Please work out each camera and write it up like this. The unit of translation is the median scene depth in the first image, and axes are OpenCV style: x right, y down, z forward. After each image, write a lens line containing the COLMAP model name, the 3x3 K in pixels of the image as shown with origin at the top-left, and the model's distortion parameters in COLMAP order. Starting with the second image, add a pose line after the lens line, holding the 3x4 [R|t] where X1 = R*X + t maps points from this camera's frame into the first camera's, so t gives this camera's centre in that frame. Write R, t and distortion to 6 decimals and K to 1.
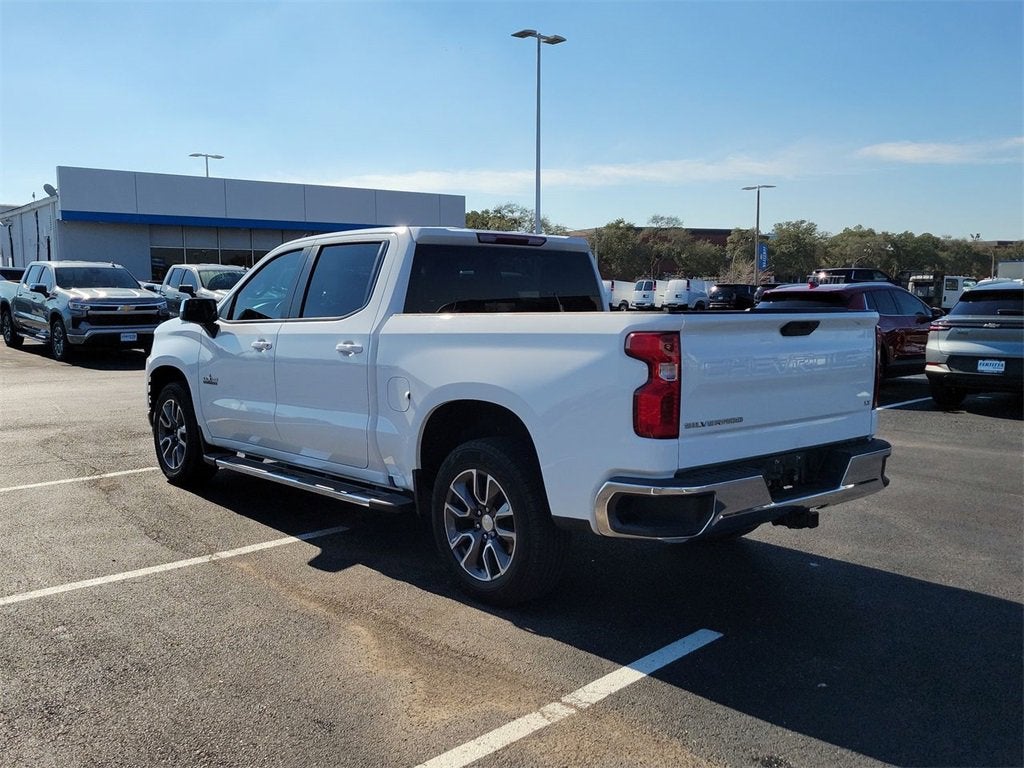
lens RADIAL K [[927.6, 0, 505.0], [0, 927.6, 383.2], [0, 0, 1]] dist [0.053228, 0.001082]
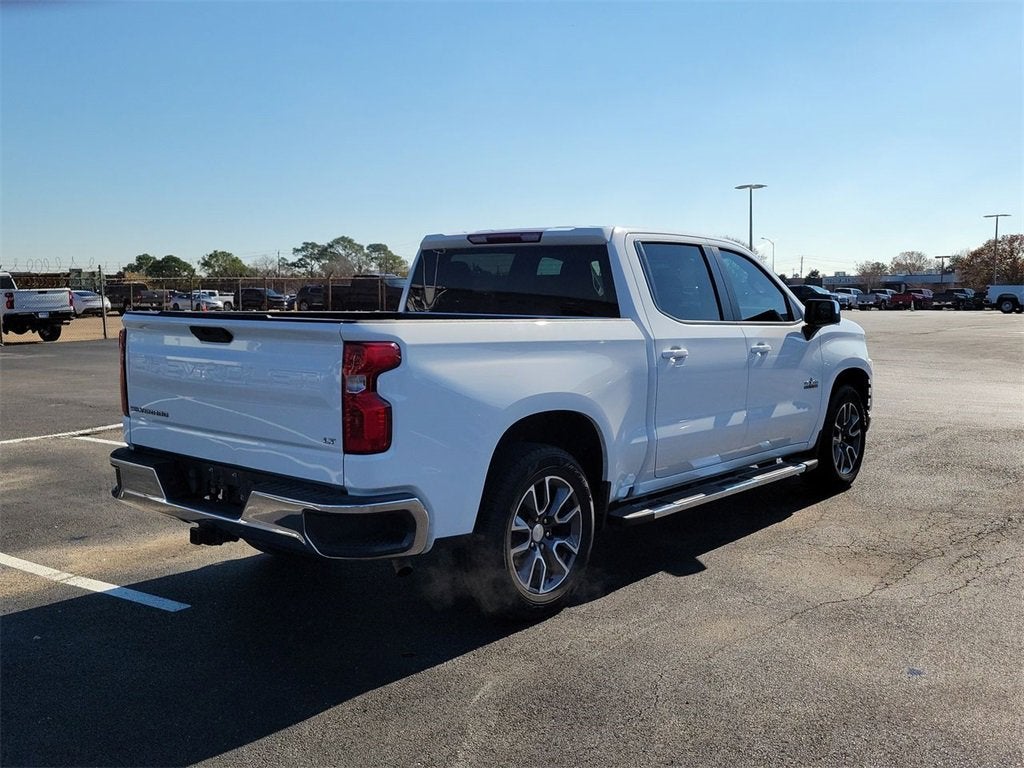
lens RADIAL K [[967.3, 0, 512.0], [0, 967.3, 384.0], [0, 0, 1]] dist [0.045565, -0.002998]
pose [[0.162026, 0.096365, -0.982070, 1.052735], [-0.092524, 0.992319, 0.082106, -0.092856], [0.982439, 0.077562, 0.169698, 0.893596]]
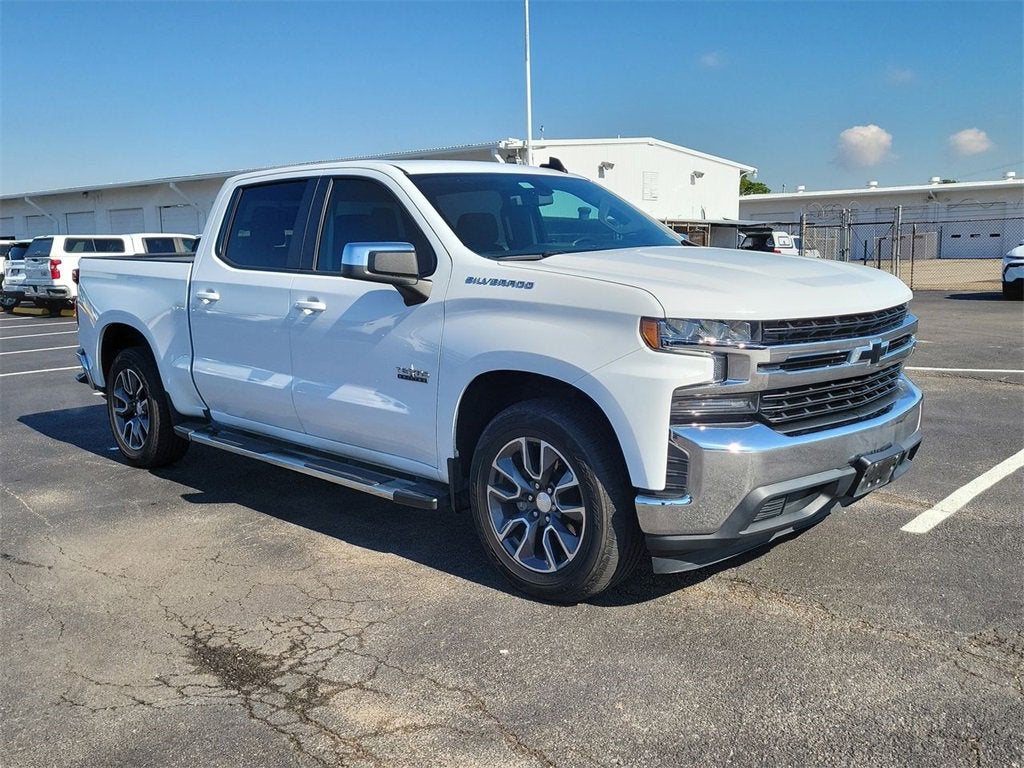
lens RADIAL K [[967.3, 0, 512.0], [0, 967.3, 384.0], [0, 0, 1]] dist [0.045565, -0.002998]
pose [[-0.998057, 0.033022, -0.052838, -0.163533], [0.019699, 0.971747, 0.235203, -0.204503], [0.059112, 0.233705, -0.970509, 2.275954]]
